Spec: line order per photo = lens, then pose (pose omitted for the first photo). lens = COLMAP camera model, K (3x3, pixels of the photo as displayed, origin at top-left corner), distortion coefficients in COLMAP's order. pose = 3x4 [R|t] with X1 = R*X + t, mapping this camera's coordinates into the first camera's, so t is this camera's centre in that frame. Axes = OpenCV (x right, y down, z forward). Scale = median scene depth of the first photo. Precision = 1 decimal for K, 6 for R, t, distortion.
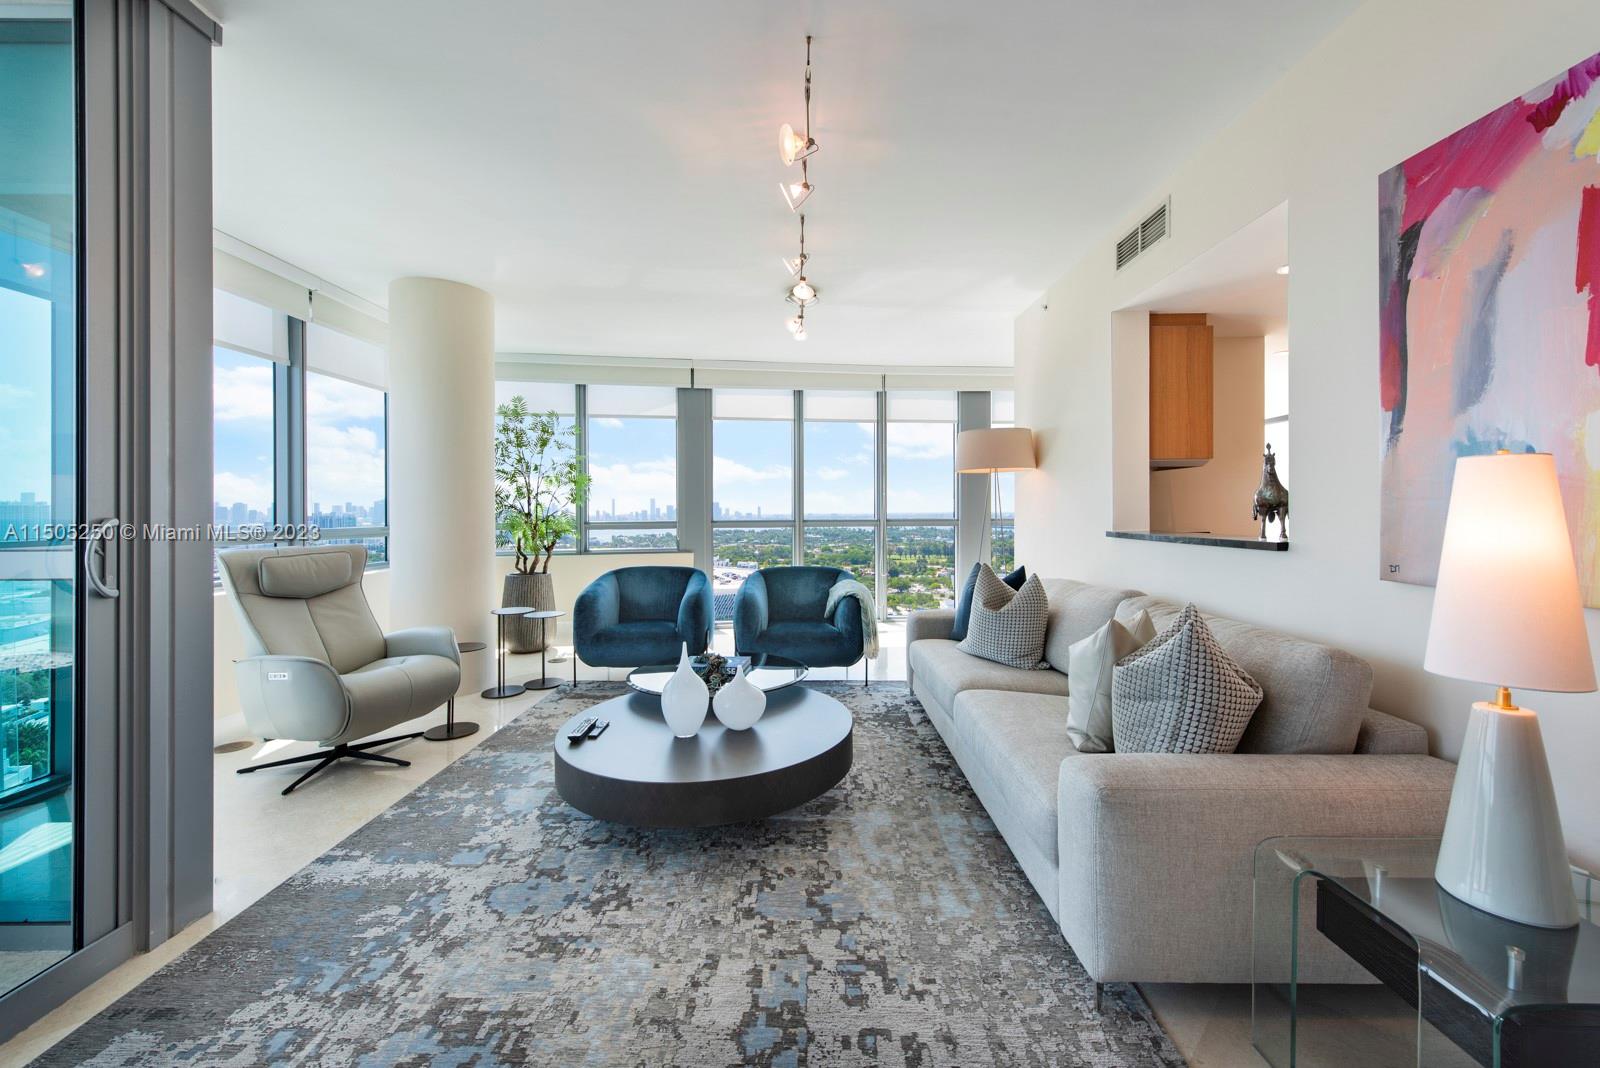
lens RADIAL K [[635.0, 0, 795.4], [0, 635.0, 514.5], [0, 0, 1]] dist [0.012861, -0.002759]
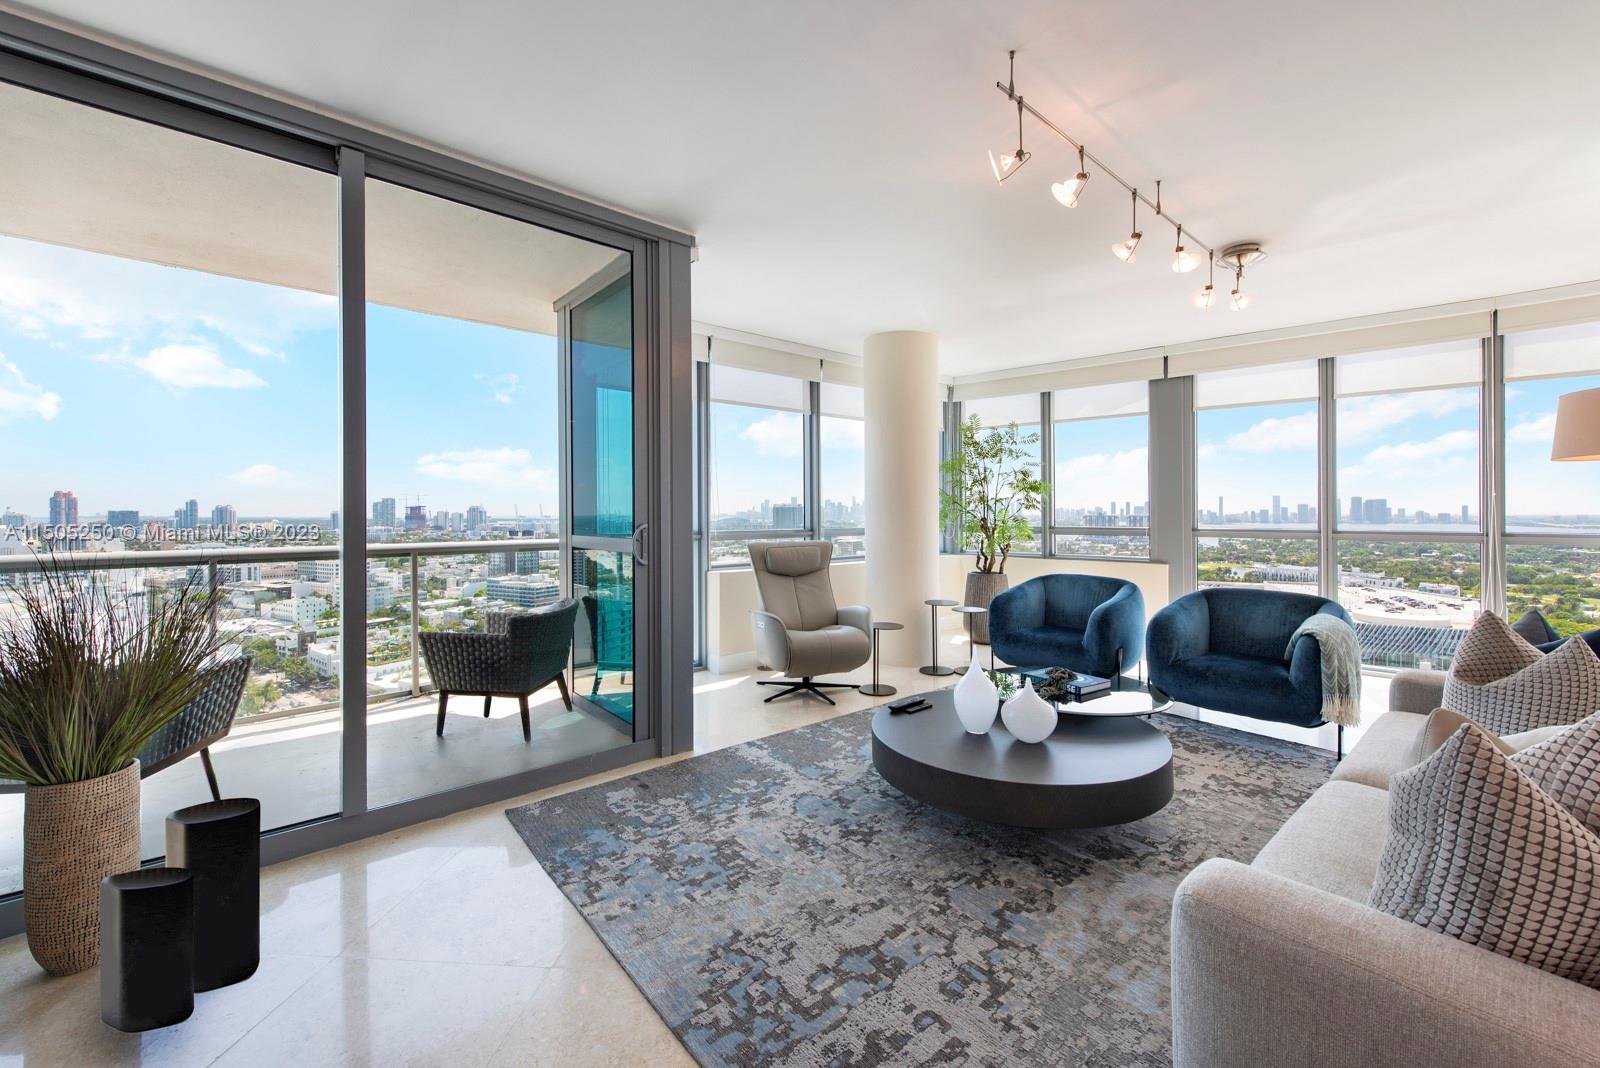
lens RADIAL K [[635.0, 0, 798.8], [0, 635.0, 522.3], [0, 0, 1]] dist [0.012861, -0.002759]
pose [[0.653781, 0.017825, -0.756474, 0.507323], [-0.007933, 0.999829, 0.016702, -0.025454], [0.756642, -0.004918, 0.653811, 0.084737]]
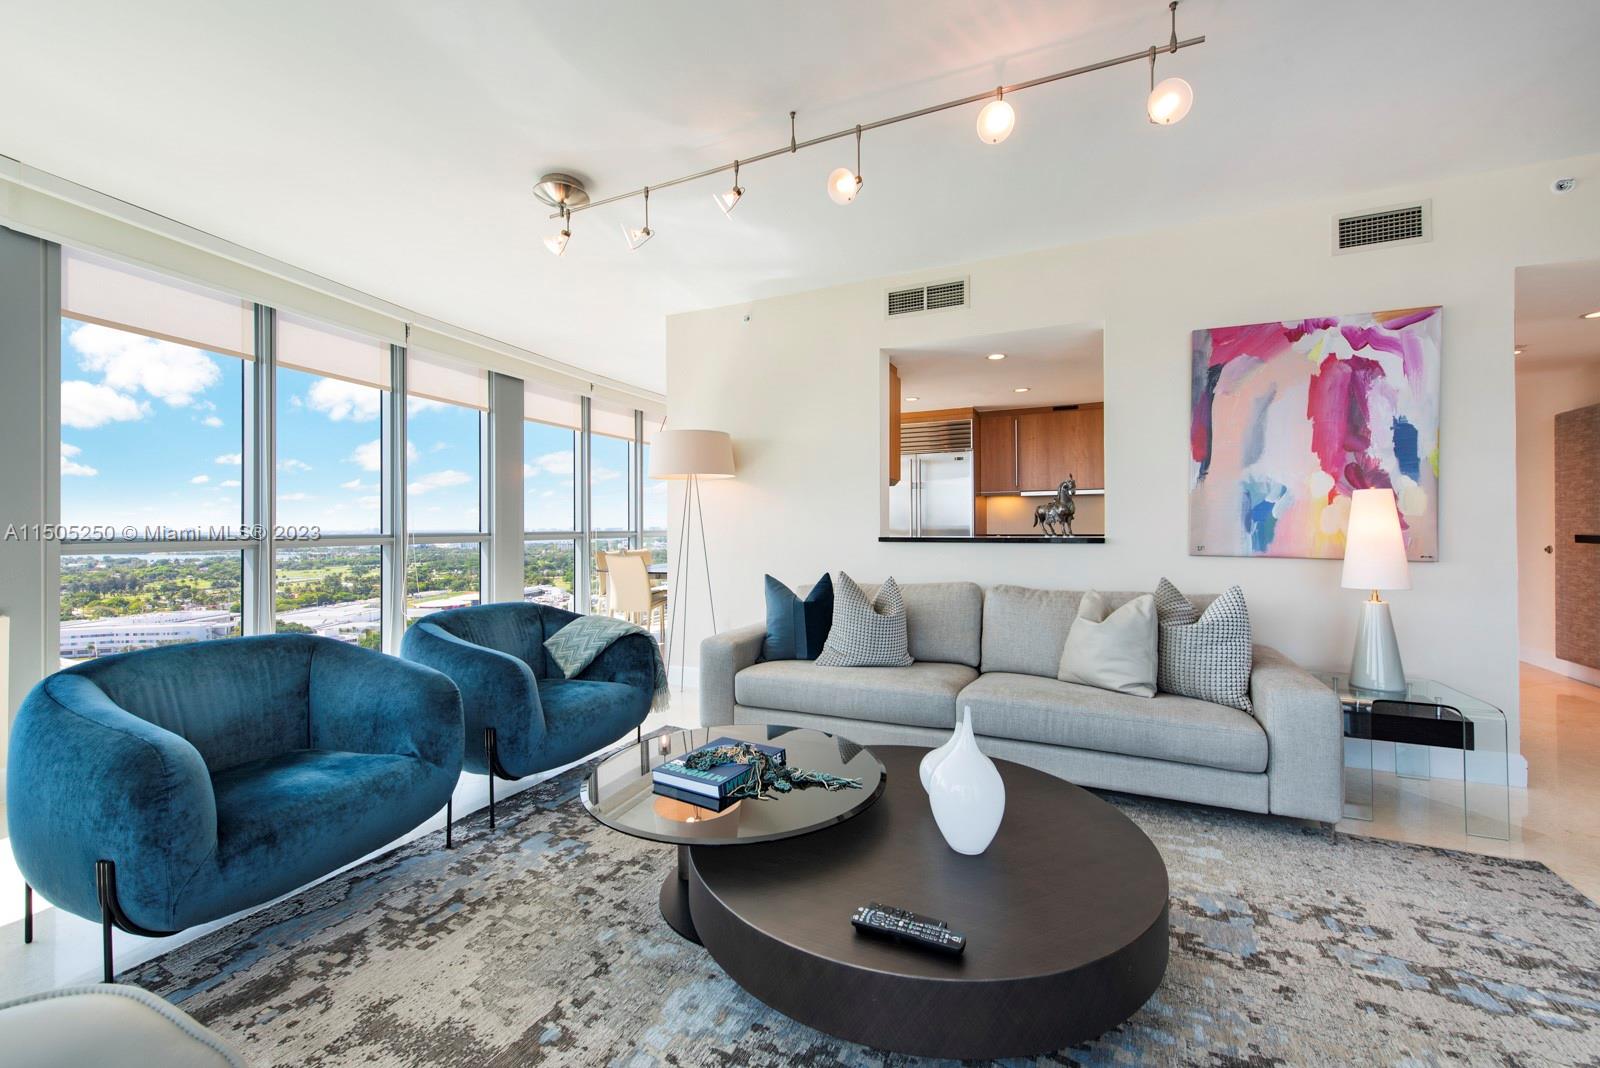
lens RADIAL K [[635.0, 0, 799.7], [0, 635.0, 532.4], [0, 0, 1]] dist [0.012861, -0.002759]
pose [[0.423118, 0.000986, 0.906074, -0.972298], [0.007282, 0.999963, -0.004489, 0.031842], [-0.906045, 0.008497, 0.423095, 1.022464]]
